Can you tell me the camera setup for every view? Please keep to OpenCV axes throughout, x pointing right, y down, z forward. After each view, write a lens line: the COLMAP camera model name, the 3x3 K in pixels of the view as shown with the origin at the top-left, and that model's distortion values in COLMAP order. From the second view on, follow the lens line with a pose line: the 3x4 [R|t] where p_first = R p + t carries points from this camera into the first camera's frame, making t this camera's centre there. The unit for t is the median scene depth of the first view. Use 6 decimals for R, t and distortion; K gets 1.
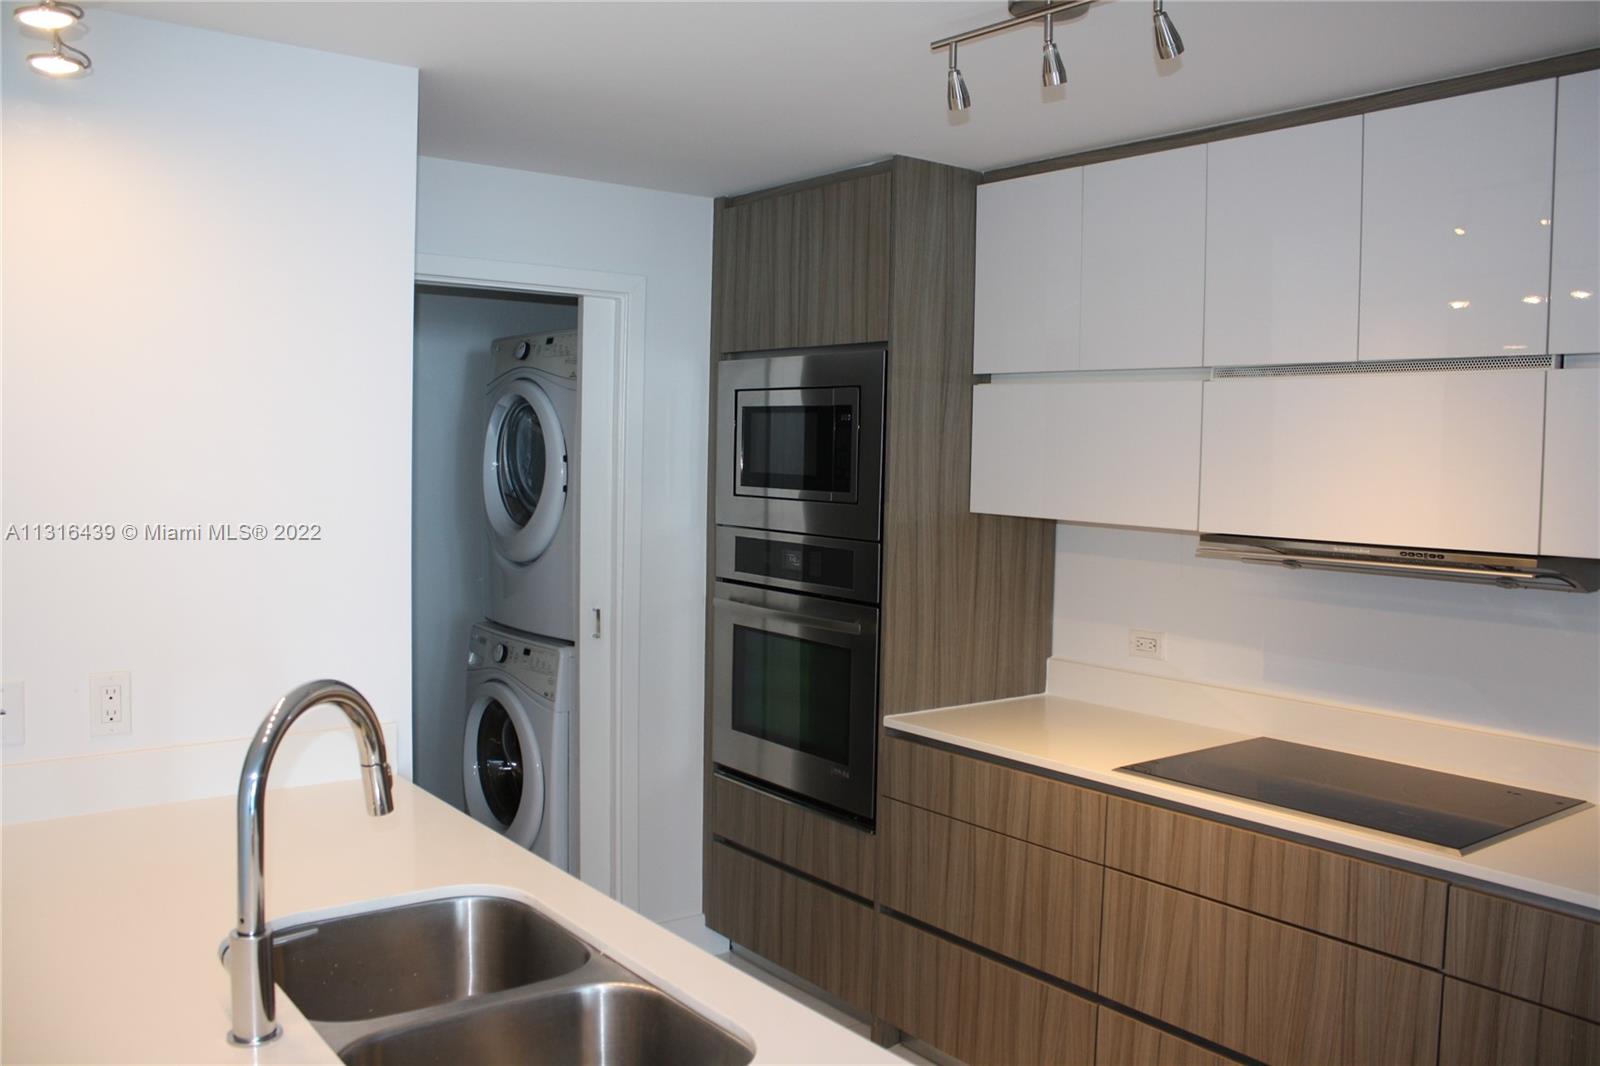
lens RADIAL K [[1339.1, 0, 800.0], [0, 1339.1, 533.0], [0, 0, 1]] dist [-0.137967, 0.089229]
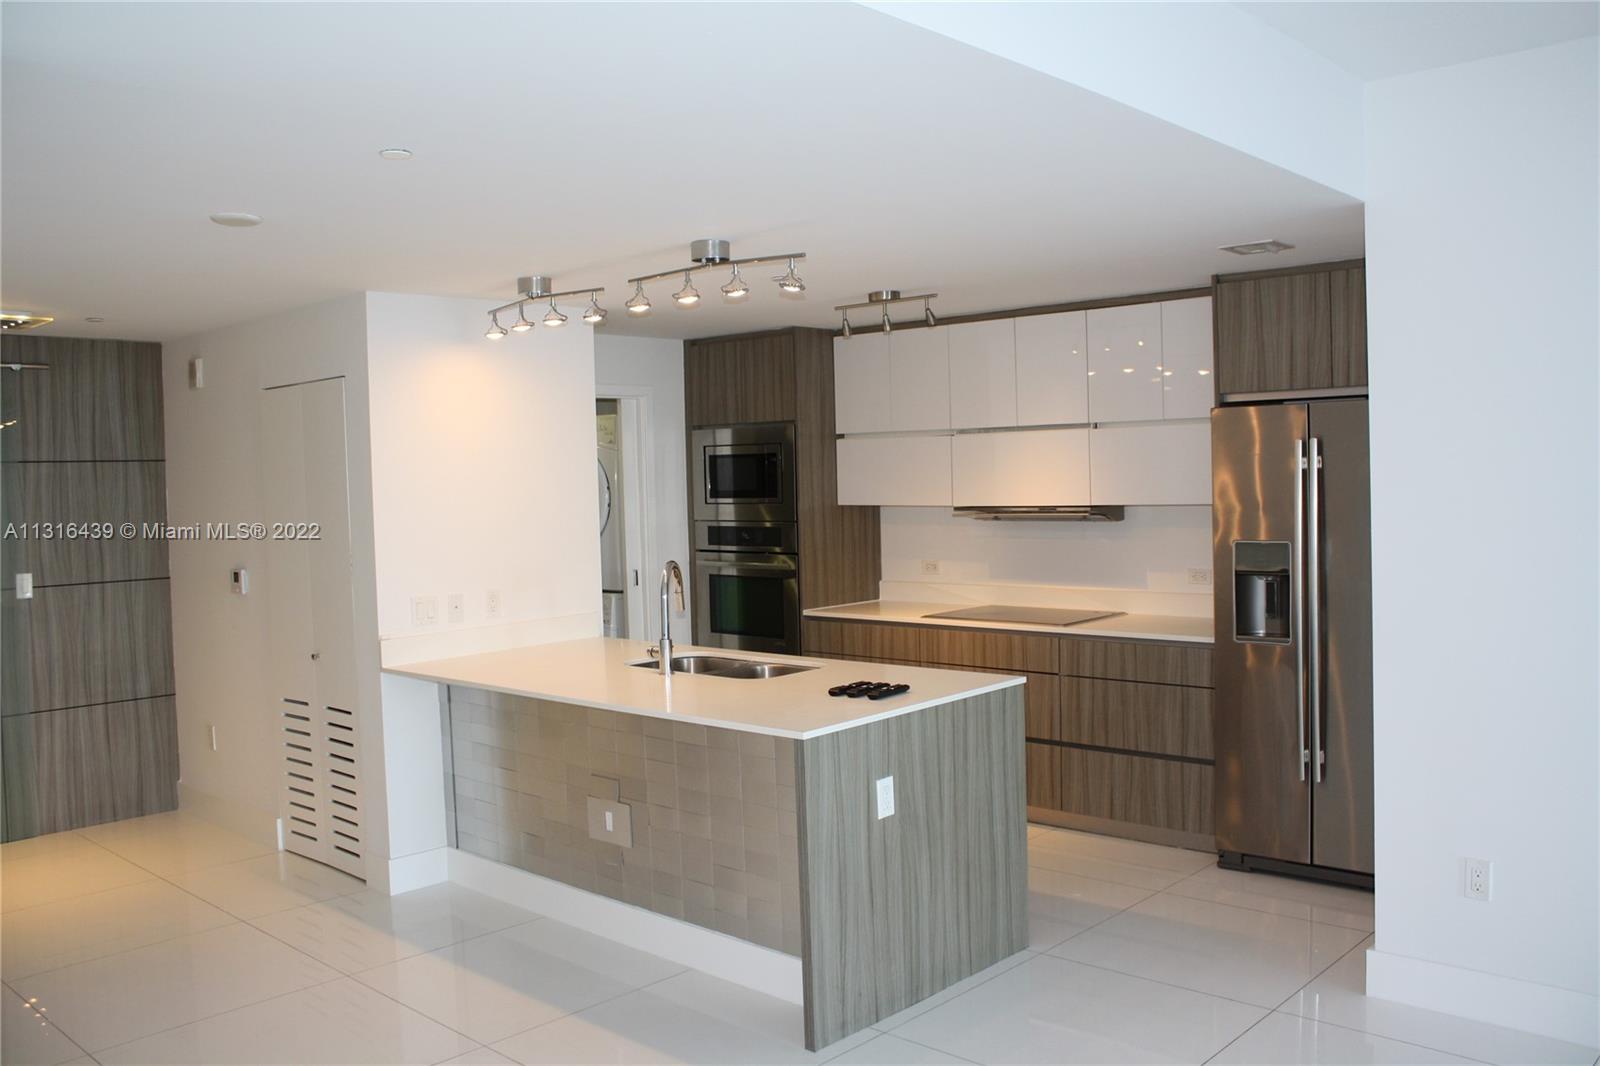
lens RADIAL K [[1339.1, 0, 800.0], [0, 1339.1, 533.0], [0, 0, 1]] dist [-0.137967, 0.089229]
pose [[0.983741, -0.053514, 0.171432, -0.265464], [0.056389, 0.998337, -0.011944, 0.045558], [-0.170508, 0.021417, 0.985124, -0.916081]]
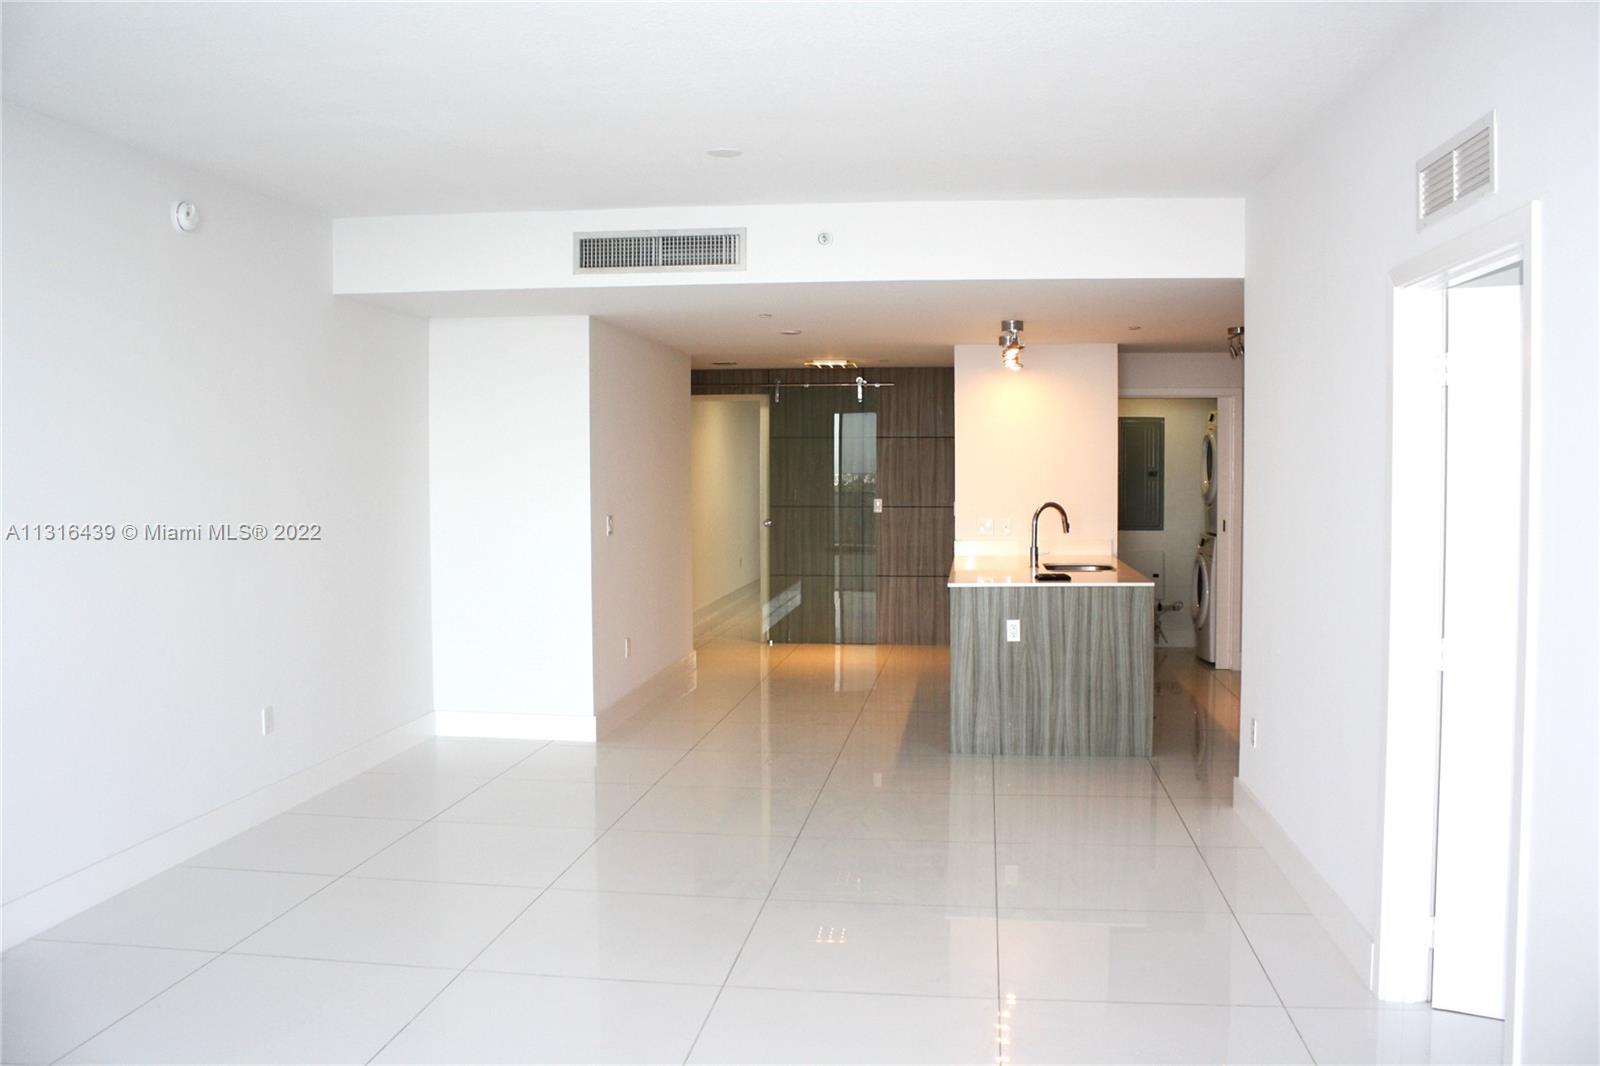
lens RADIAL K [[1339.1, 0, 800.0], [0, 1339.1, 533.0], [0, 0, 1]] dist [-0.137967, 0.089229]
pose [[0.712879, 0.012402, -0.701177, 1.137741], [-0.023804, 0.999695, -0.006519, 0.128118], [0.700883, 0.021338, 0.712957, -1.484982]]
